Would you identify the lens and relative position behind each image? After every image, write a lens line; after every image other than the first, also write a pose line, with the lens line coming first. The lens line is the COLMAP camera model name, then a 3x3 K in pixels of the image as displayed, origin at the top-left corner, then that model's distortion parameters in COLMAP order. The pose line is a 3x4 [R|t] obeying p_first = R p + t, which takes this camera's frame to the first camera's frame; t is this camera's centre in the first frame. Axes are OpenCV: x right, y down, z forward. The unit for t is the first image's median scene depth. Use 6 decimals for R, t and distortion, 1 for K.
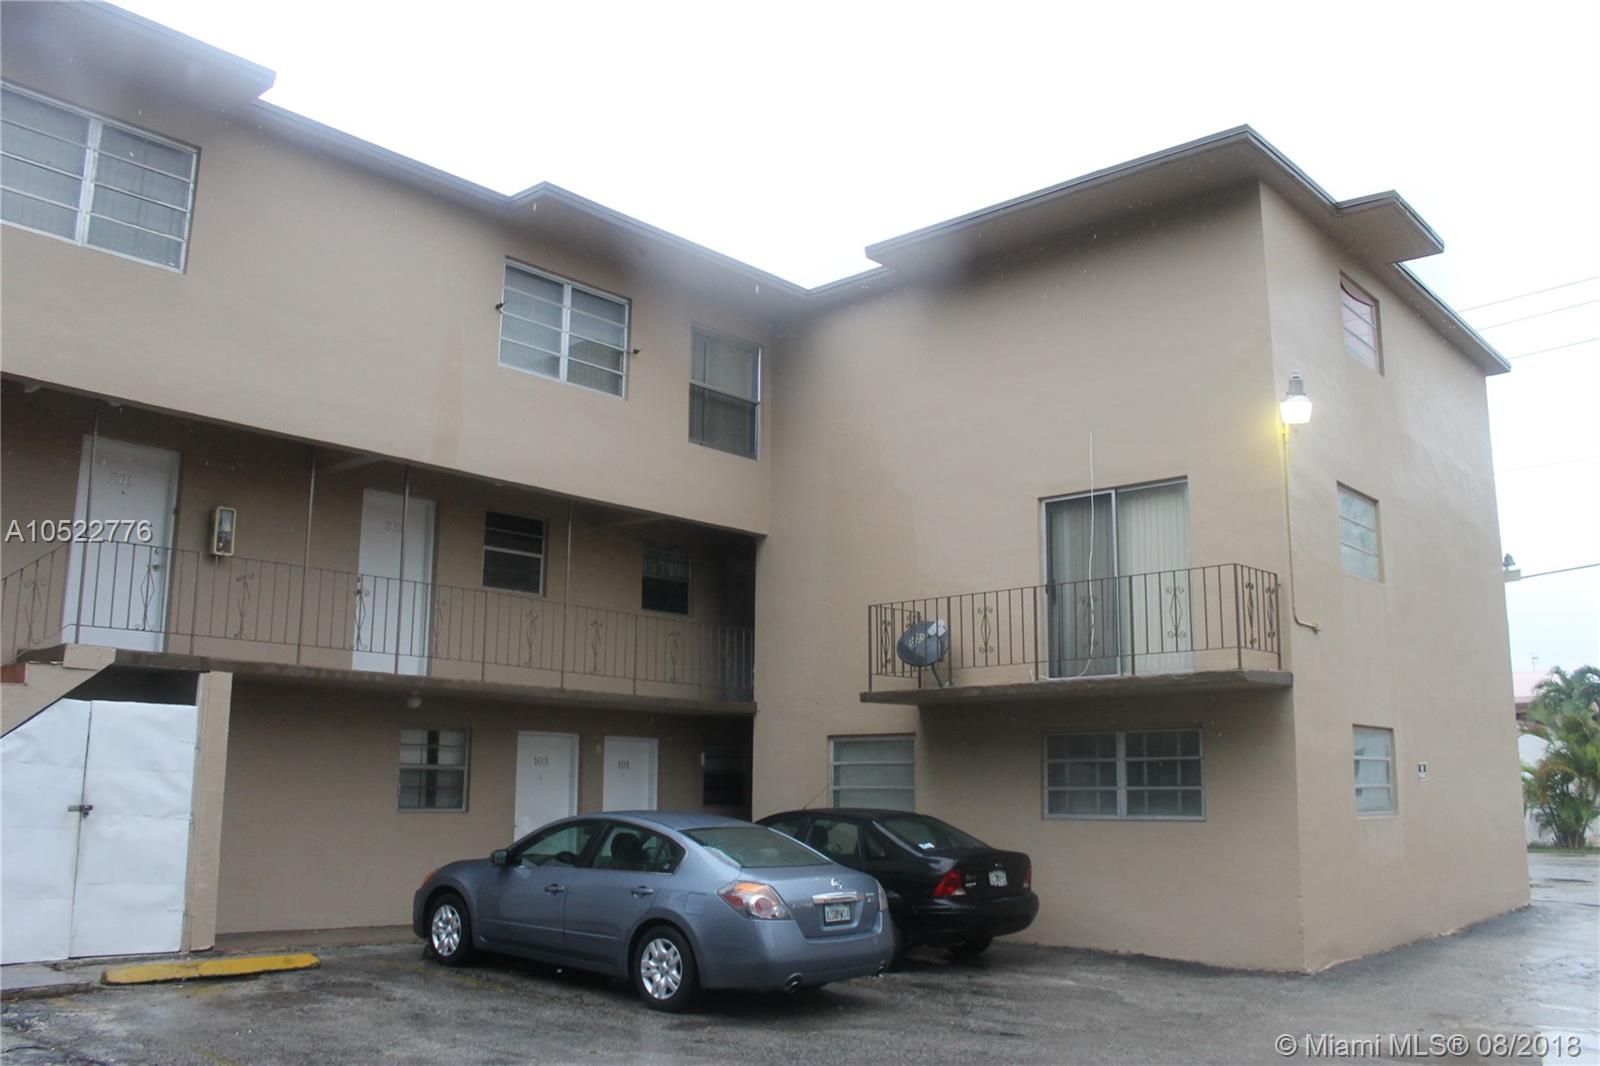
lens RADIAL K [[1389.8, 0, 787.1], [0, 1389.8, 528.2], [0, 0, 1]] dist [-0.145708, 0.154465]
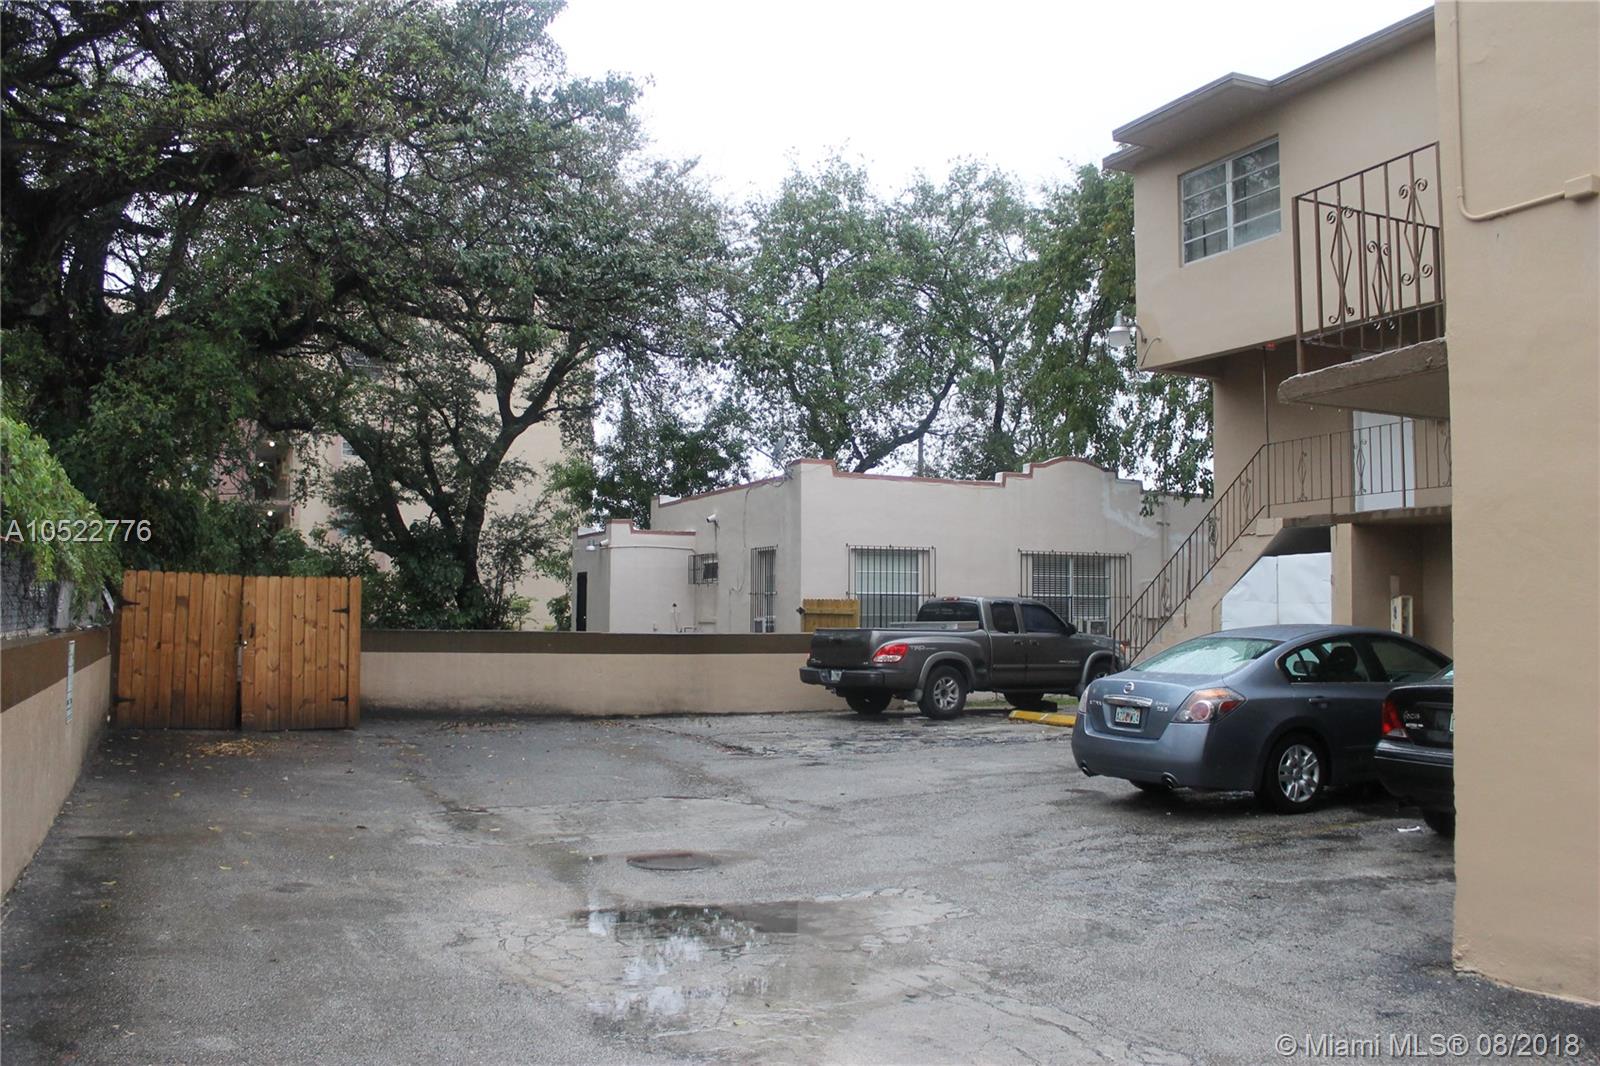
lens RADIAL K [[1389.8, 0, 798.7], [0, 1389.8, 533.9], [0, 0, 1]] dist [-0.145708, 0.154465]
pose [[-0.381233, -0.064774, -0.922207, 0.965112], [0.173975, 0.974693, -0.140381, 0.207672], [0.907961, -0.213959, -0.360316, 1.006530]]
